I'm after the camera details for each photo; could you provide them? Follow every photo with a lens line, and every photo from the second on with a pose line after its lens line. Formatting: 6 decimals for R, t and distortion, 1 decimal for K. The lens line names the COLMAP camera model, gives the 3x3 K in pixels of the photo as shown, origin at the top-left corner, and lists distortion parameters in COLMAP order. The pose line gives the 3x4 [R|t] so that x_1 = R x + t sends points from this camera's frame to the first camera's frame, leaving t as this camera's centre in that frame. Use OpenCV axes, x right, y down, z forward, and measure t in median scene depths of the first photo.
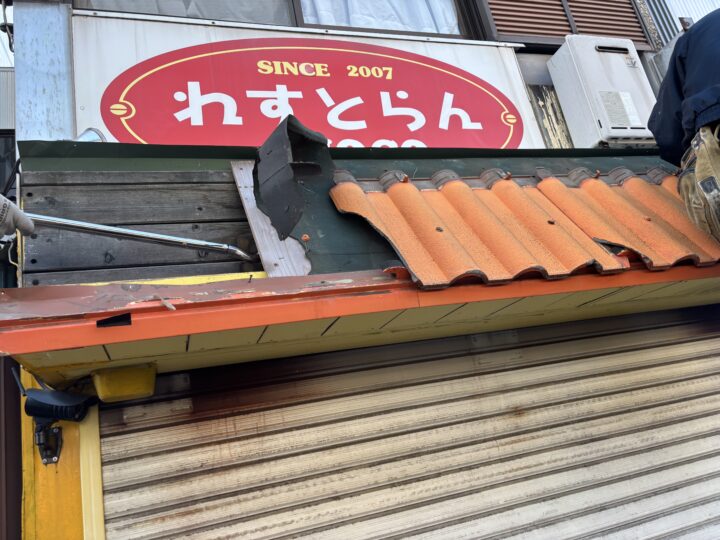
lens RADIAL K [[535.0, 0, 353.3], [0, 535.0, 281.1], [0, 0, 1]] dist [0.041706, -0.034764]
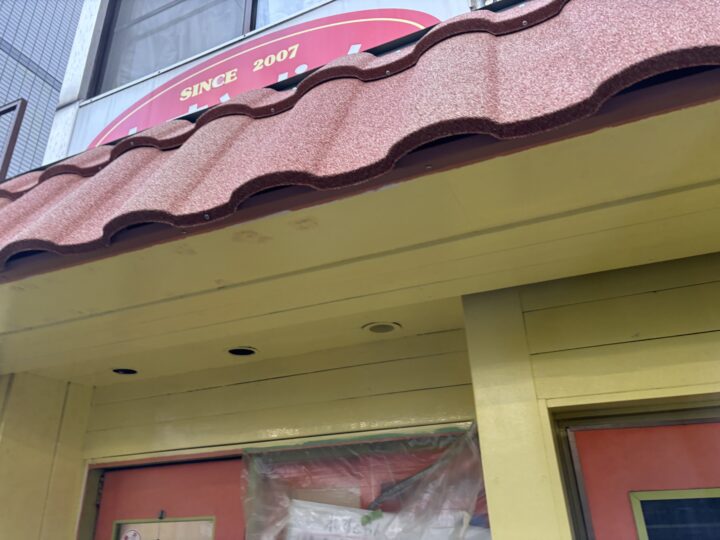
lens RADIAL K [[547.7, 0, 359.3], [0, 547.7, 267.2], [0, 0, 1]] dist [0.052948, -0.060274]
pose [[0.736362, -0.126447, -0.664667, 0.777291], [0.083938, 0.991865, -0.095702, 0.083068], [0.671361, 0.014681, 0.740985, 0.410283]]
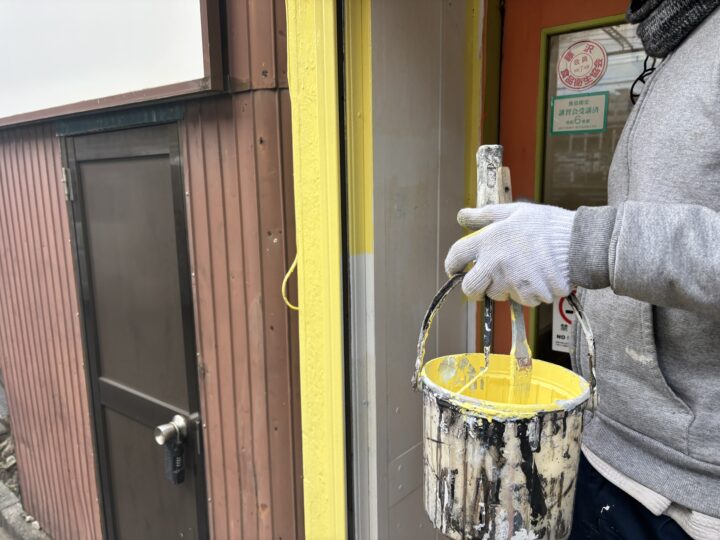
lens RADIAL K [[547.7, 0, 359.3], [0, 547.7, 267.2], [0, 0, 1]] dist [0.052948, -0.060274]
pose [[0.543495, 0.312049, -0.779255, 0.142081], [0.159052, 0.873234, 0.460613, 0.329986], [0.824206, -0.374283, 0.424966, 0.366817]]
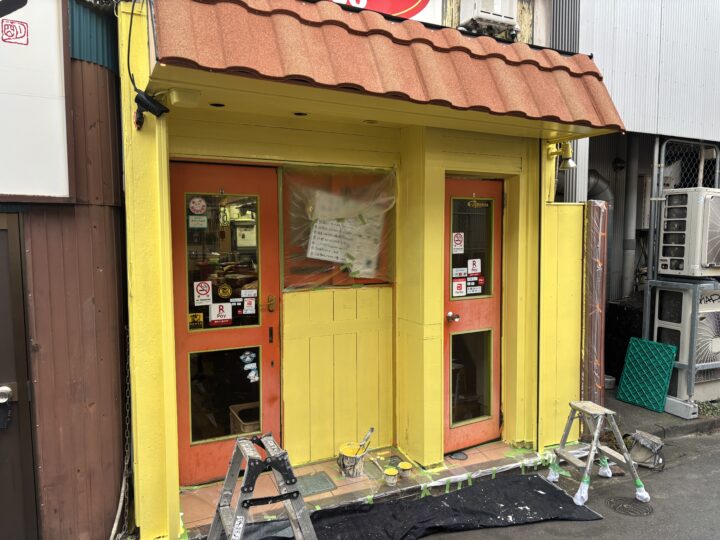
lens RADIAL K [[534.4, 0, 364.2], [0, 534.4, 269.2], [0, 0, 1]] dist [0.061971, -0.054515]
pose [[0.969328, 0.177072, 0.170435, 0.005306], [-0.224254, 0.920995, 0.318556, -0.013611], [-0.100562, -0.347006, 0.932456, -0.780045]]
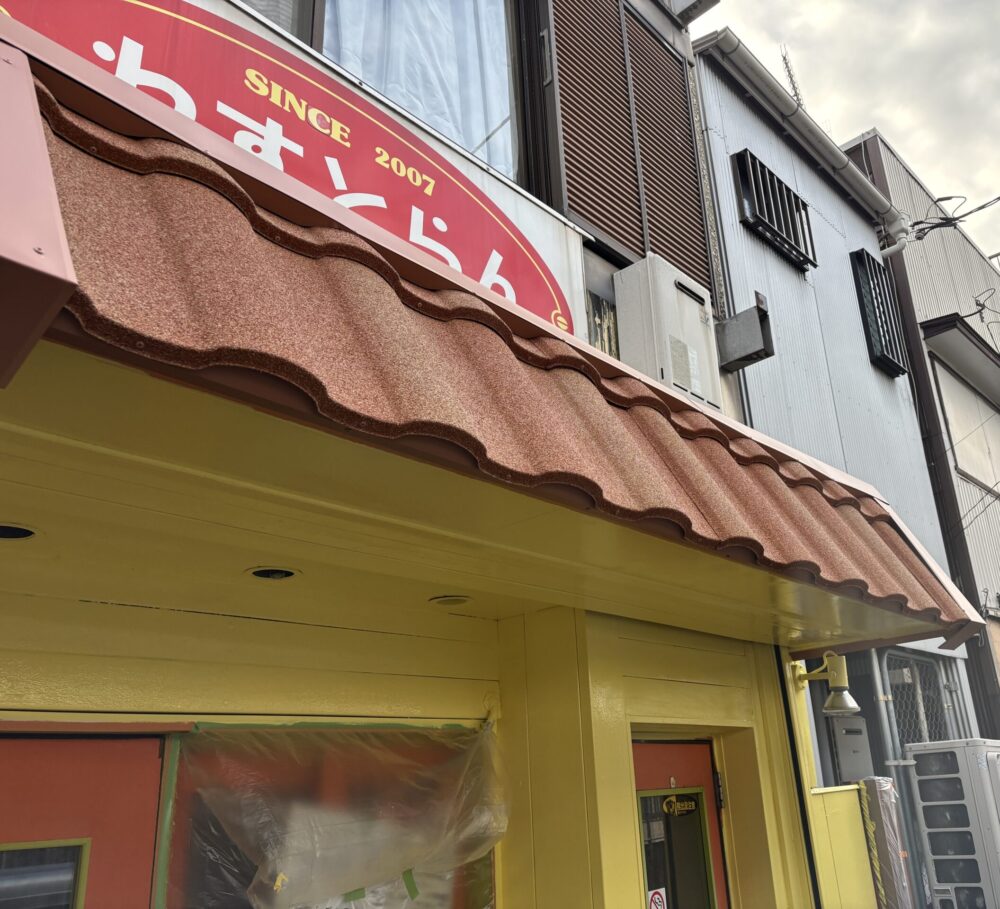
lens RADIAL K [[906.7, 0, 611.2], [0, 906.7, 454.8], [0, 0, 1]] dist [0.050239, -0.050313]
pose [[0.819807, 0.318264, 0.476050, -0.192159], [-0.242398, 0.946044, -0.215045, 0.120267], [-0.518806, 0.060901, 0.852720, -0.055569]]
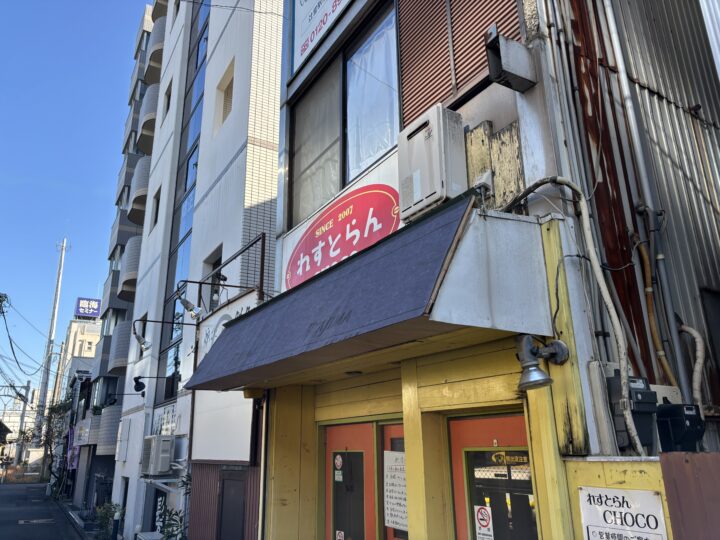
lens RADIAL K [[550.2, 0, 349.1], [0, 550.2, 268.7], [0, 0, 1]] dist [0.048578, -0.047240]
pose [[0.230771, -0.120392, -0.965531, 1.829556], [0.249560, 0.966445, -0.060858, -0.110729], [0.940460, -0.226914, 0.253072, 0.550029]]
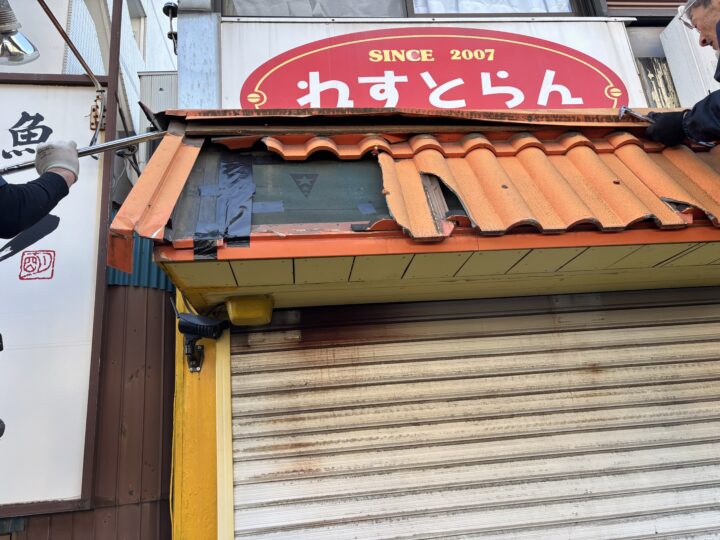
lens RADIAL K [[537.7, 0, 363.1], [0, 537.7, 278.2], [0, 0, 1]] dist [0.051294, -0.045766]
pose [[0.975206, 0.033159, -0.218799, 0.074035], [-0.031131, 0.999434, 0.012714, 0.055899], [0.219097, -0.005588, 0.975687, -0.118678]]
